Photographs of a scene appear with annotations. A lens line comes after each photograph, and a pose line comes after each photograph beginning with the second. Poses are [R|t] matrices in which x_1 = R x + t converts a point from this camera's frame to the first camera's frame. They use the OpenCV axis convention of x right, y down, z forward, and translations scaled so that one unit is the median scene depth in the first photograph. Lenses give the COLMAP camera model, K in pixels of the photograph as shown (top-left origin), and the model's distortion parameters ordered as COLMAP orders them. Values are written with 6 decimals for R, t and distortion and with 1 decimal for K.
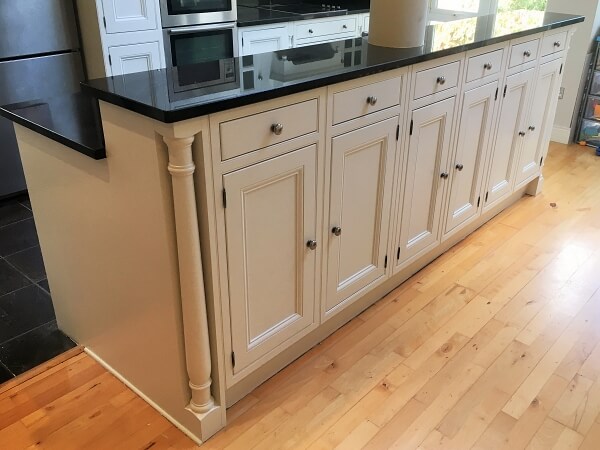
lens RADIAL K [[567.4, 0, 328.7], [0, 567.4, 226.9], [0, 0, 1]] dist [0.002917, 0.020554]
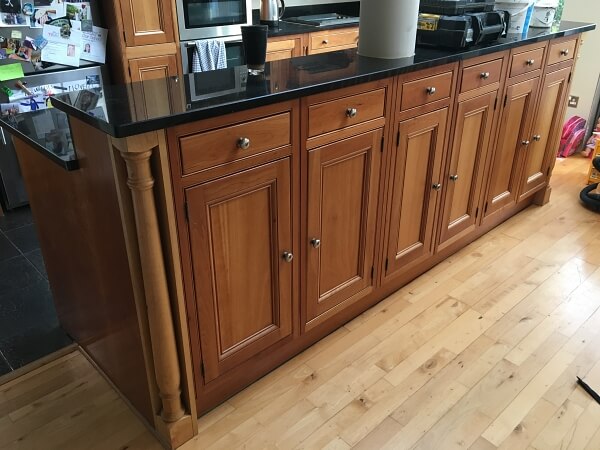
lens RADIAL K [[523.5, 0, 300.0], [0, 523.5, 225.0], [0, 0, 1]] dist [0.005160, -0.022876]
pose [[0.993581, 0.025302, -0.110257, 0.076454], [-0.024835, 0.999676, 0.005607, -0.025876], [0.110363, -0.002833, 0.993887, 0.076522]]
